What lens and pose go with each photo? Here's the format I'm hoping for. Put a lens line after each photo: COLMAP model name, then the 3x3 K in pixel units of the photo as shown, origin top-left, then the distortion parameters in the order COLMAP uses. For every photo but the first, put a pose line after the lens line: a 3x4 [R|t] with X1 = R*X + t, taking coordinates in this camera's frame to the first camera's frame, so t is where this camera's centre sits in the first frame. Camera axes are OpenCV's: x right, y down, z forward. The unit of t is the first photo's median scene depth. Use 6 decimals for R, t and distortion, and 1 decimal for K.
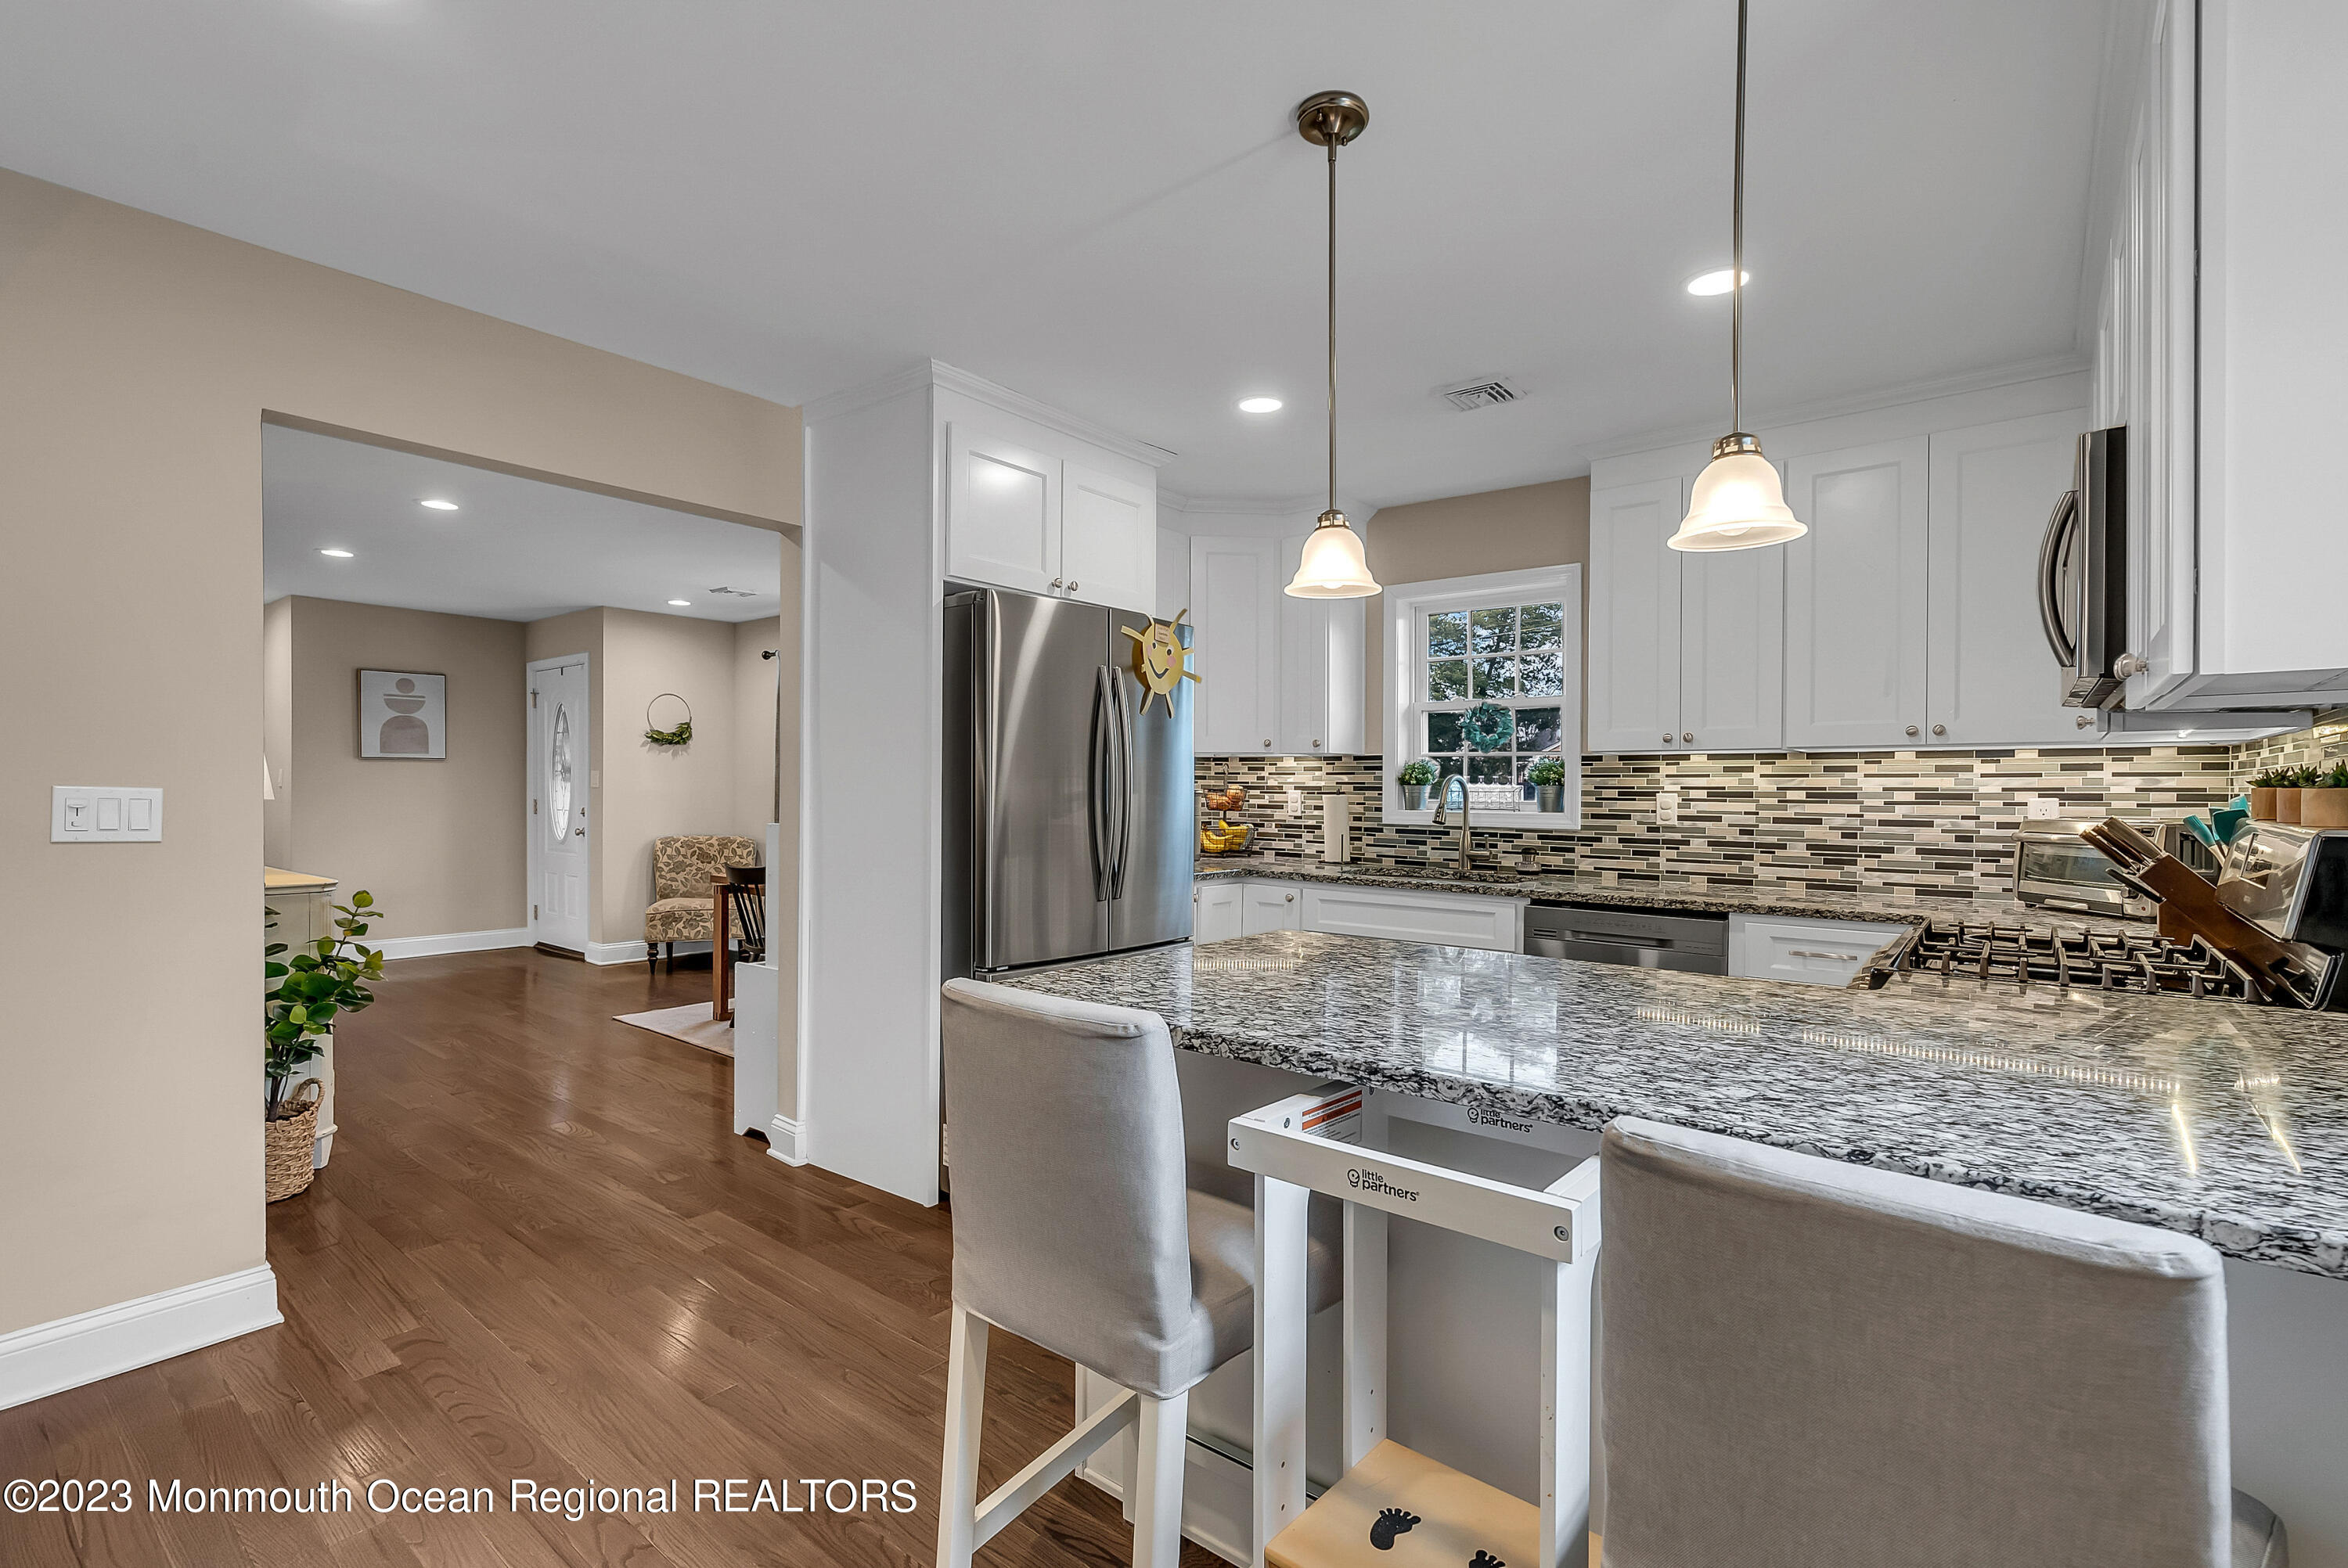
lens RADIAL K [[1065.8, 0, 1176.1], [0, 1065.8, 804.8], [0, 0, 1]] dist [-0.011211, 0.004008]
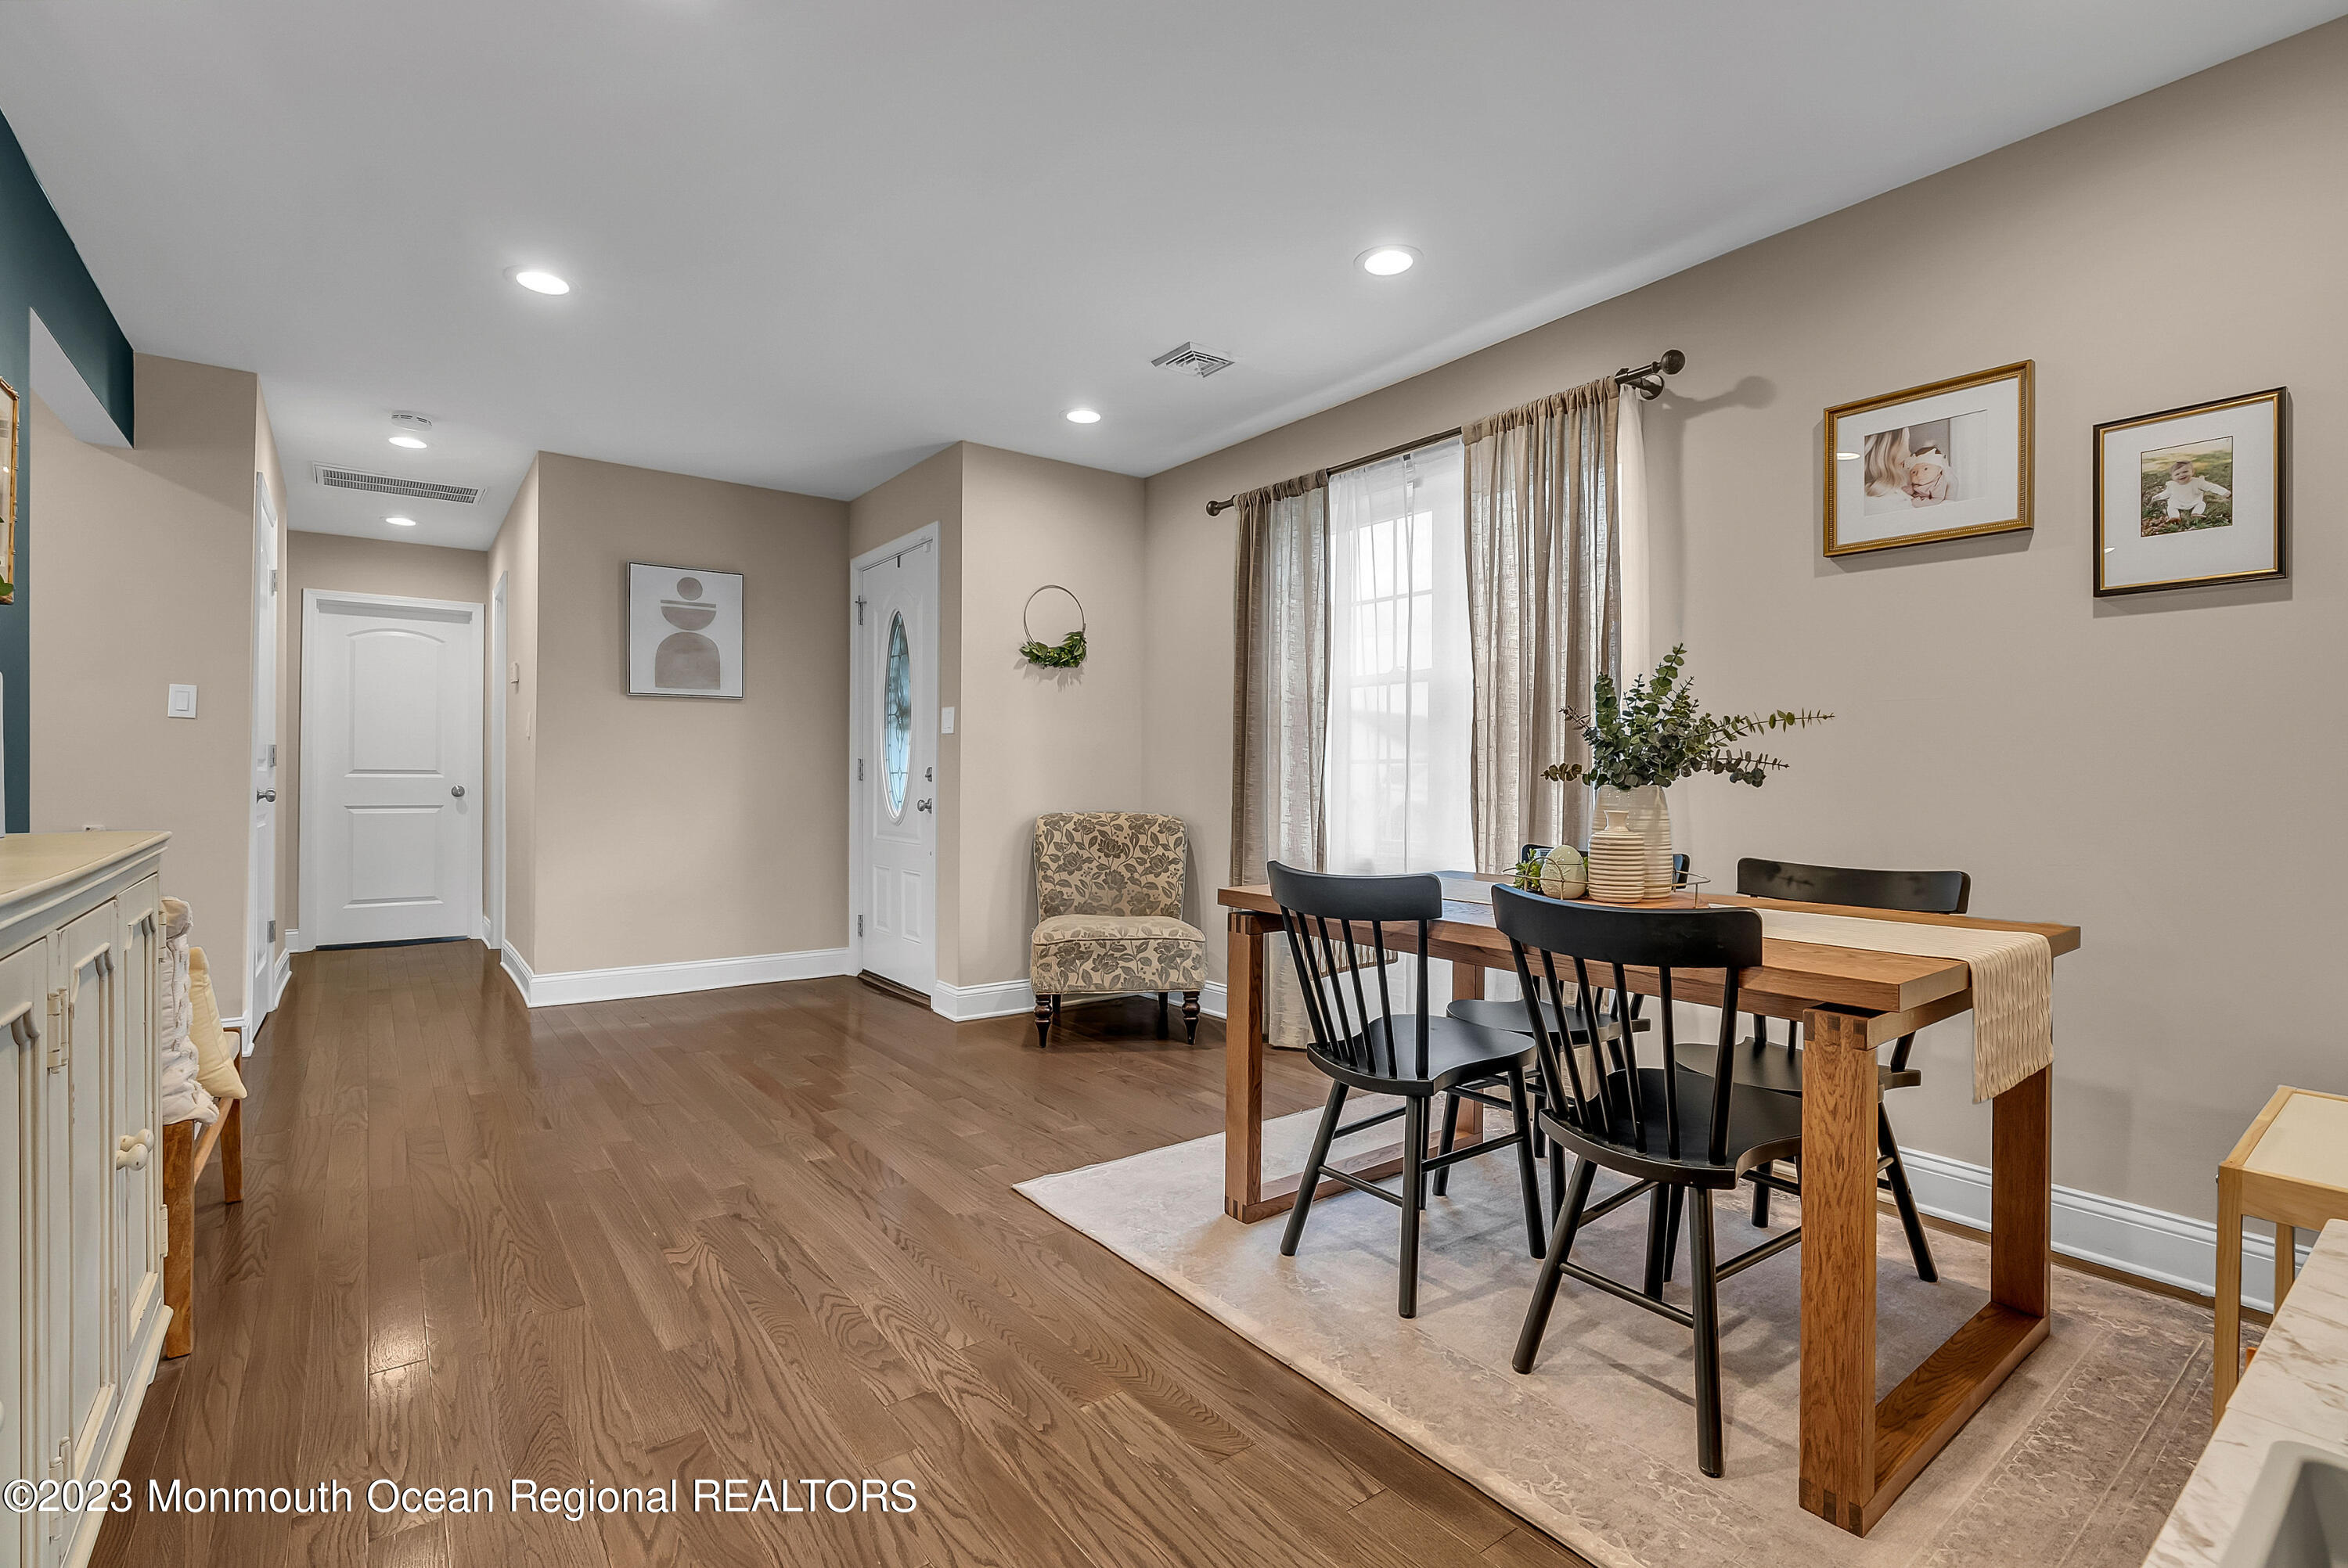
lens RADIAL K [[1065.8, 0, 1183.7], [0, 1065.8, 780.5], [0, 0, 1]] dist [-0.011211, 0.004008]
pose [[0.970543, -0.004187, -0.240891, -0.256552], [-0.000126, 0.999840, -0.017886, 0.022020], [0.240928, 0.017389, 0.970387, 0.418284]]
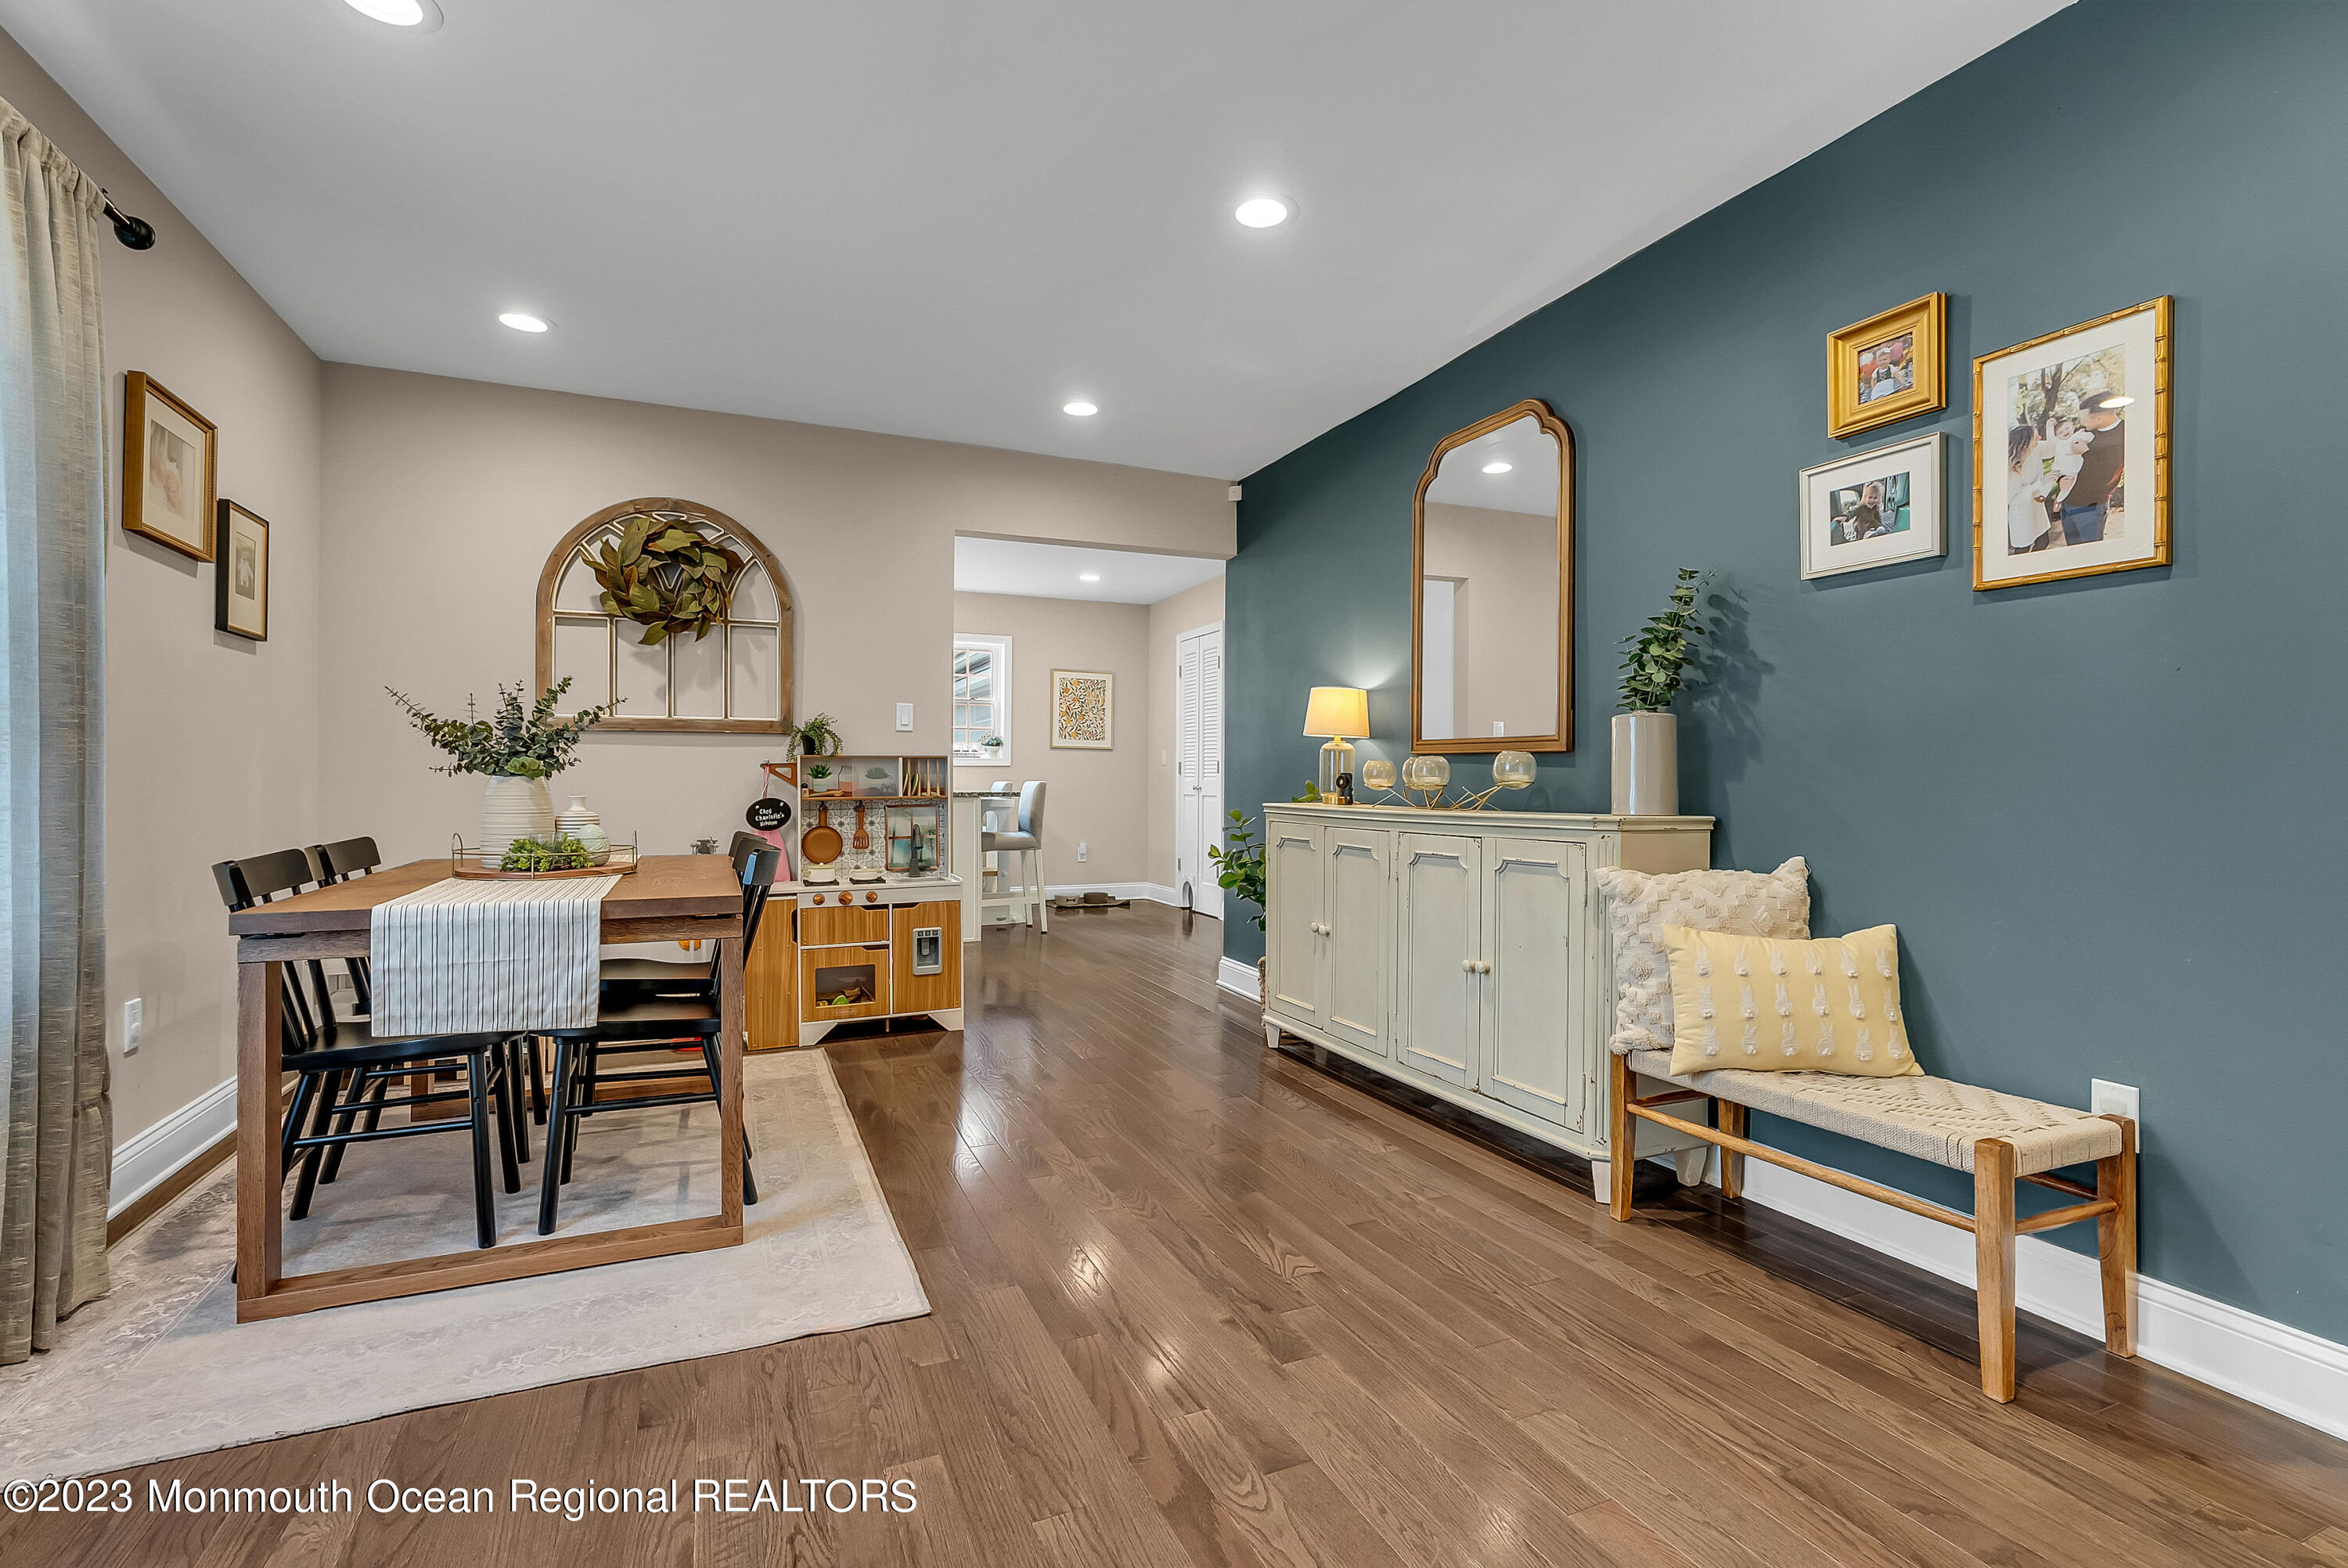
lens RADIAL K [[1065.8, 0, 1172.4], [0, 1065.8, 788.5], [0, 0, 1]] dist [-0.011211, 0.004008]
pose [[-0.880721, -0.017464, 0.473314, -0.567982], [-0.014684, 0.999846, 0.009570, 0.016958], [-0.473409, 0.001478, -0.880842, 0.943353]]
